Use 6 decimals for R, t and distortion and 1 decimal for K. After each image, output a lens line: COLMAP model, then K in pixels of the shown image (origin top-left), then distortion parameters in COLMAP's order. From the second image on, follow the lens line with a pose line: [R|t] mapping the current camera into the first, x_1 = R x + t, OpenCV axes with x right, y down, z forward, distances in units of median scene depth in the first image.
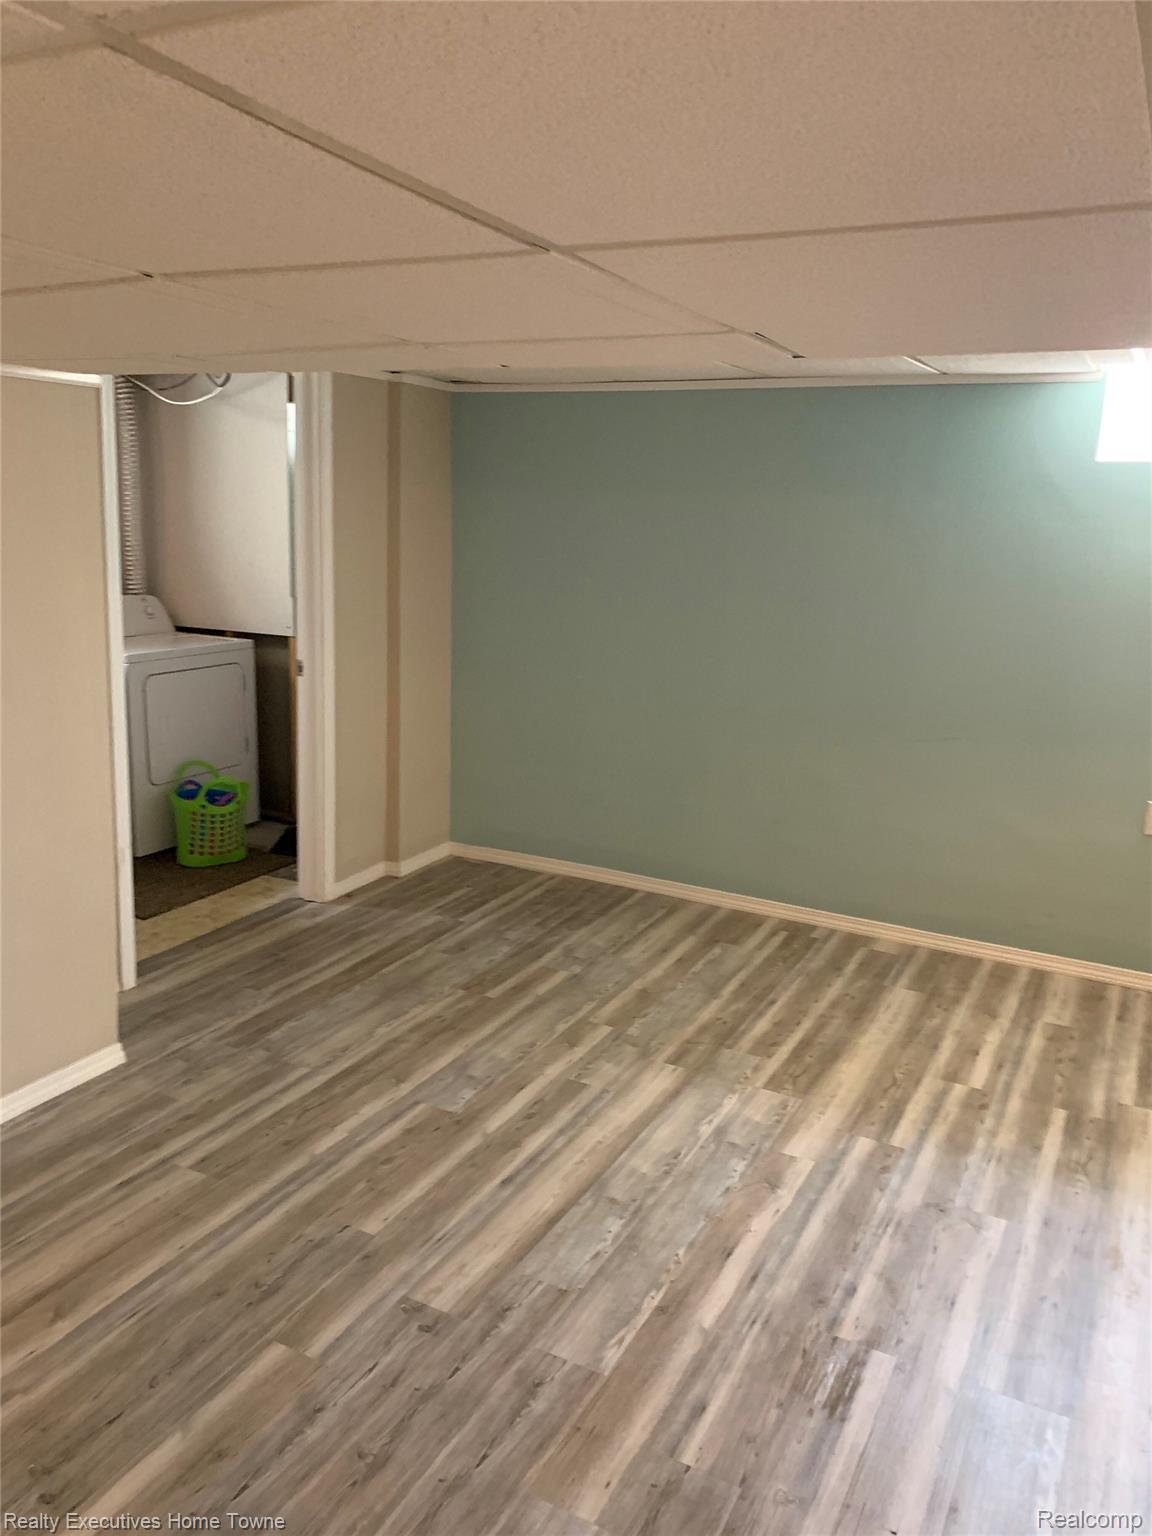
lens RADIAL K [[1166.6, 0, 576.4], [0, 1166.6, 766.1], [0, 0, 1]] dist [0.023315, -0.029430]
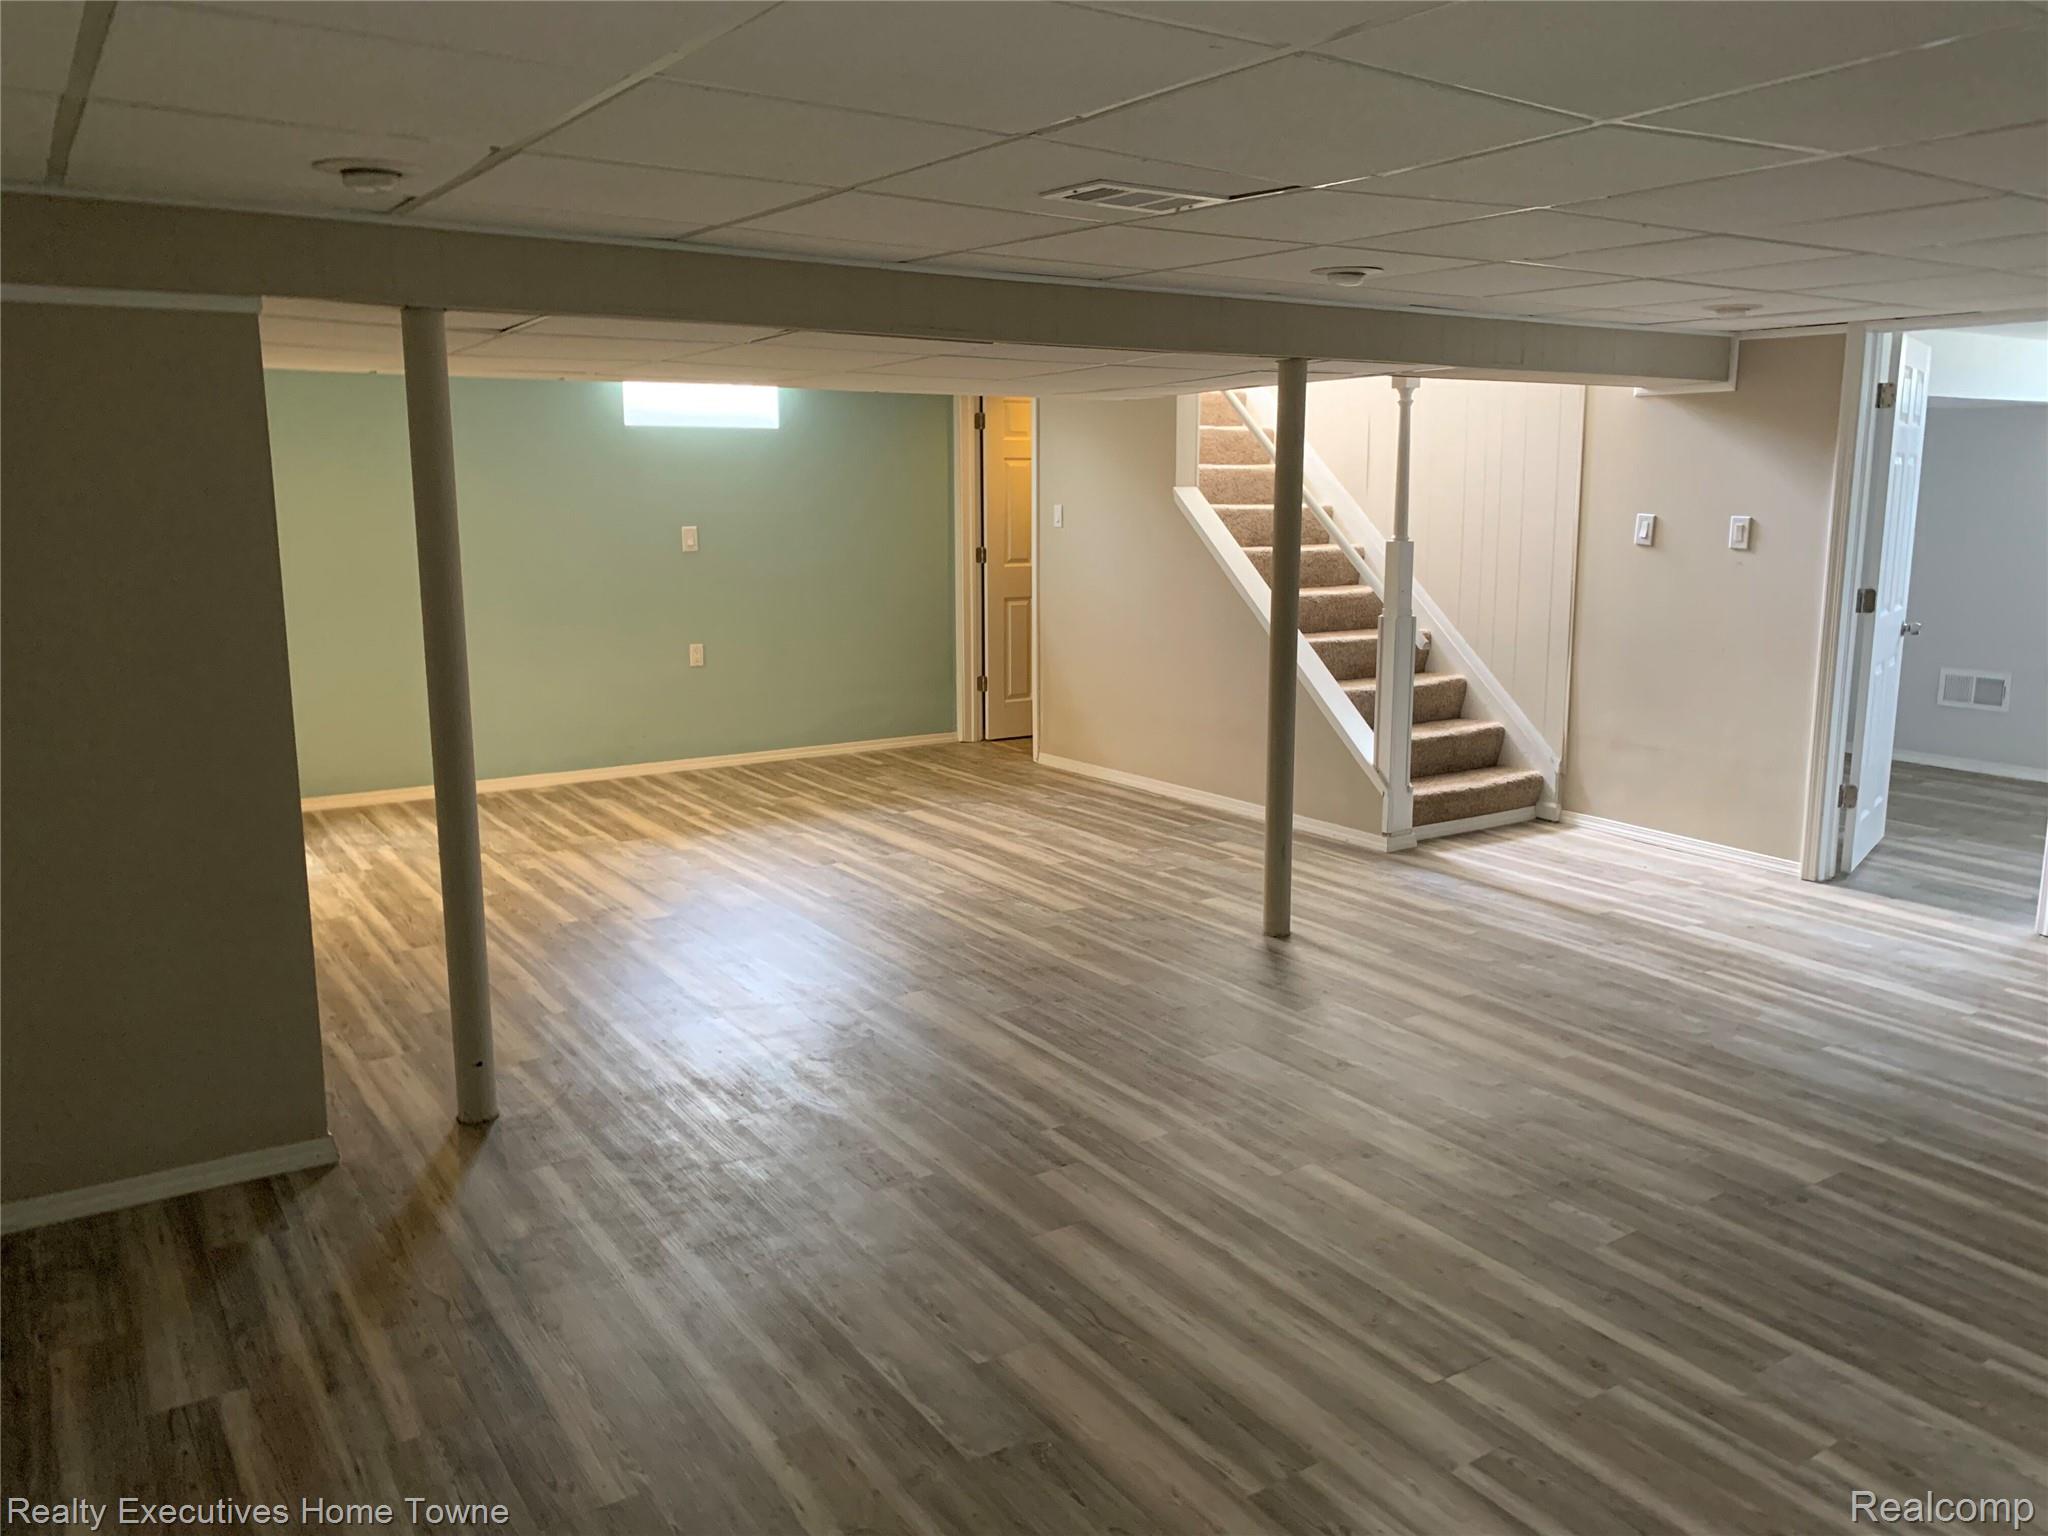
lens RADIAL K [[1555.4, 0, 1025.5], [0, 1555.4, 766.3], [0, 0, 1]] dist [0.023315, -0.029430]
pose [[0.485386, -0.195483, 0.852166, -1.493974], [0.208737, 0.972408, 0.104171, 0.092438], [-0.849017, 0.127315, 0.512797, -0.577988]]
